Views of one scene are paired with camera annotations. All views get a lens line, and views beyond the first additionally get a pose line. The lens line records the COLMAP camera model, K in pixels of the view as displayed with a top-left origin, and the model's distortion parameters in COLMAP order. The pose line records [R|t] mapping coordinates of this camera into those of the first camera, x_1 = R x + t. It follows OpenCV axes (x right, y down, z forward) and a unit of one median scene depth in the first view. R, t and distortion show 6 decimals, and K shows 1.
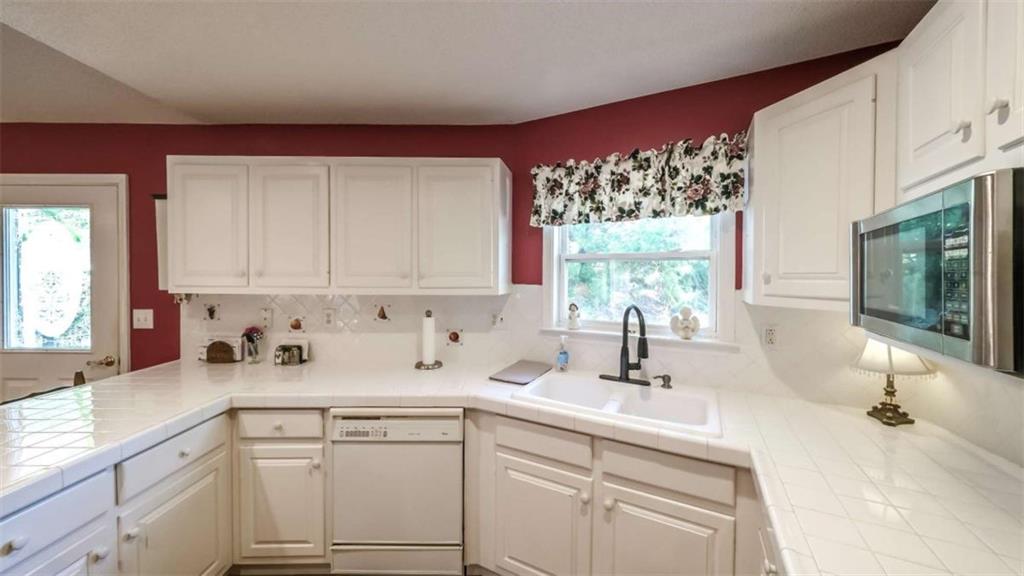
lens RADIAL K [[353.5, 0, 493.6], [0, 353.5, 283.2], [0, 0, 1]] dist [-0.000243, -0.000079]
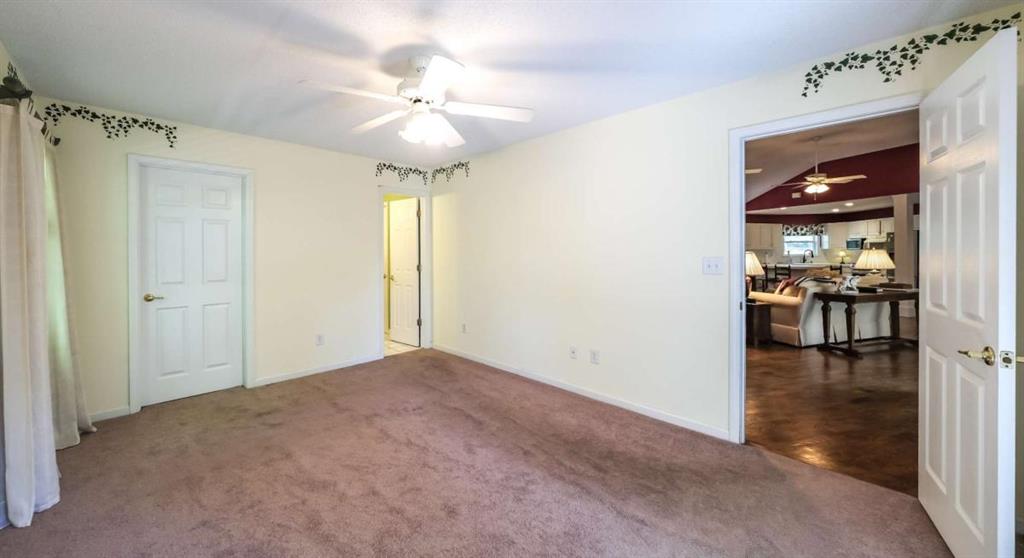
lens RADIAL K [[367.3, 0, 476.9], [0, 367.3, 256.4], [0, 0, 1]] dist [-0.002815, -0.000322]
pose [[0.963518, -0.015022, 0.267220, -6.389488], [0.019005, 0.999743, -0.012325, 0.132647], [-0.266967, 0.016954, 0.963557, -3.360204]]
